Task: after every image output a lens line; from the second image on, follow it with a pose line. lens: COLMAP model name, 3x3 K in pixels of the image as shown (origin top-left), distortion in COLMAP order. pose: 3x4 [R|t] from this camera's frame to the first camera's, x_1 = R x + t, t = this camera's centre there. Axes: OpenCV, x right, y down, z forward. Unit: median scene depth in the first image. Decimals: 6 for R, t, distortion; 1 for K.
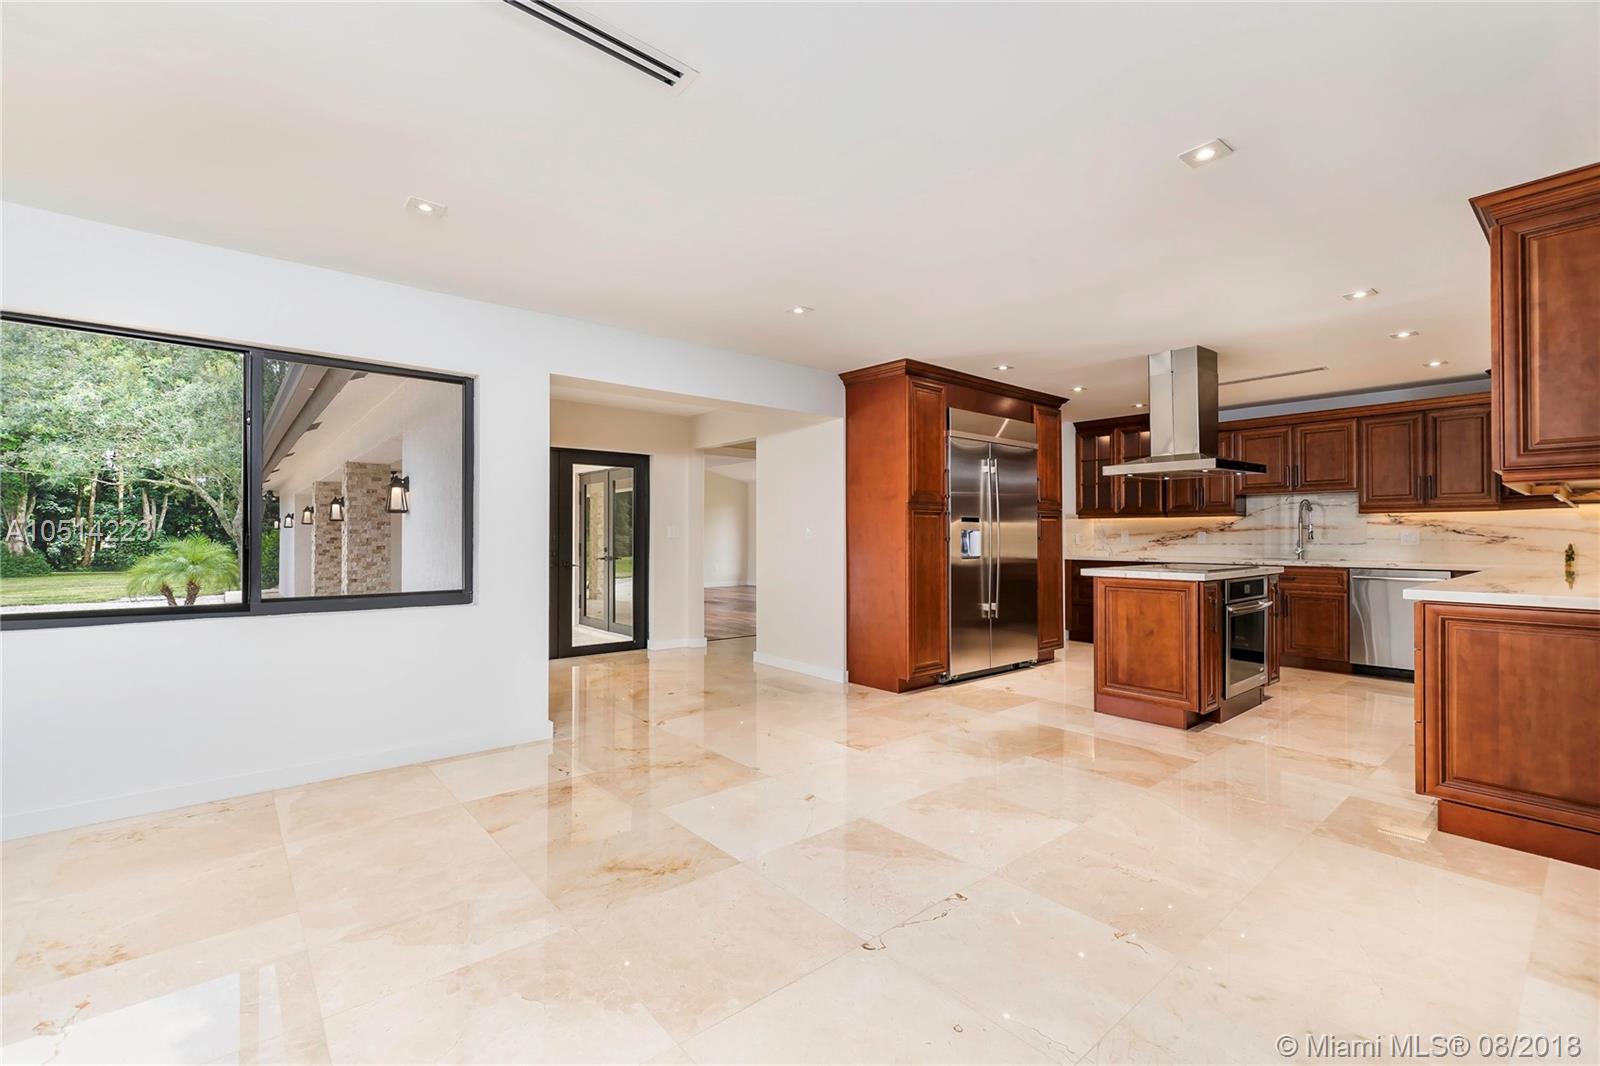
lens RADIAL K [[691.4, 0, 780.7], [0, 691.4, 511.1], [0, 0, 1]] dist [0.006714, -0.003798]
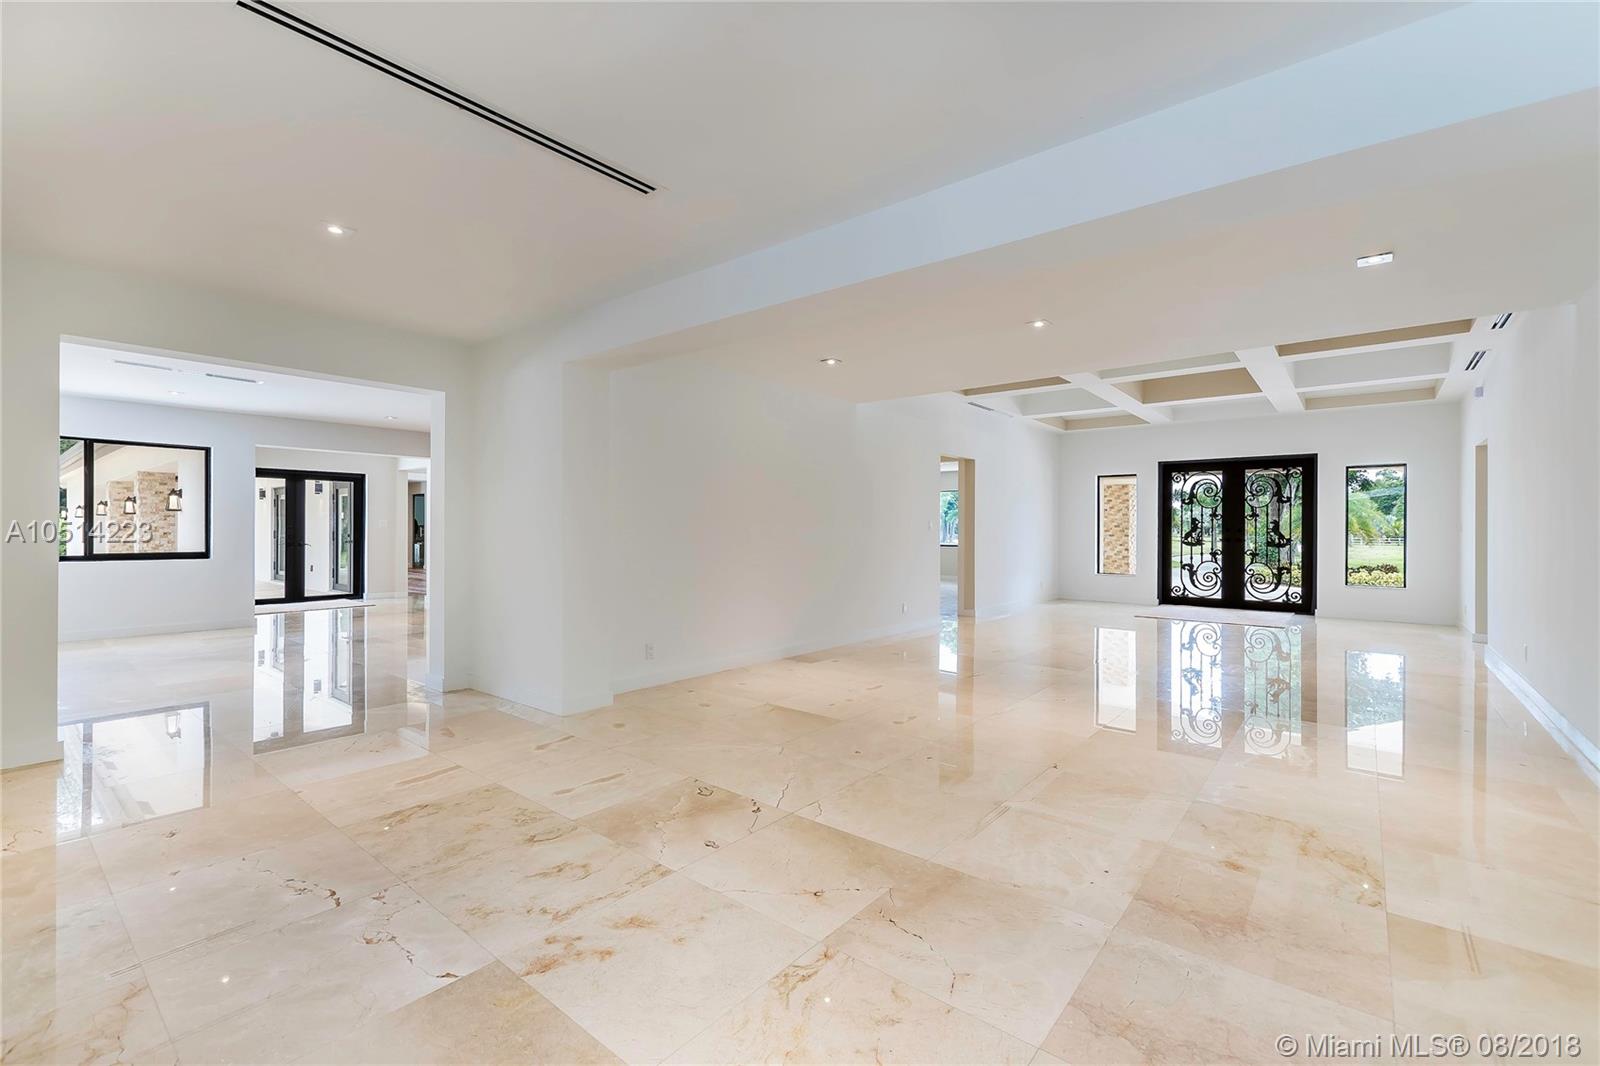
lens RADIAL K [[691.4, 0, 787.0], [0, 691.4, 525.5], [0, 0, 1]] dist [0.006714, -0.003798]
pose [[0.981504, 0.009252, 0.191220, 0.446677], [-0.015145, 0.999454, 0.029378, -0.027002], [-0.190843, -0.031730, 0.981108, -0.712550]]
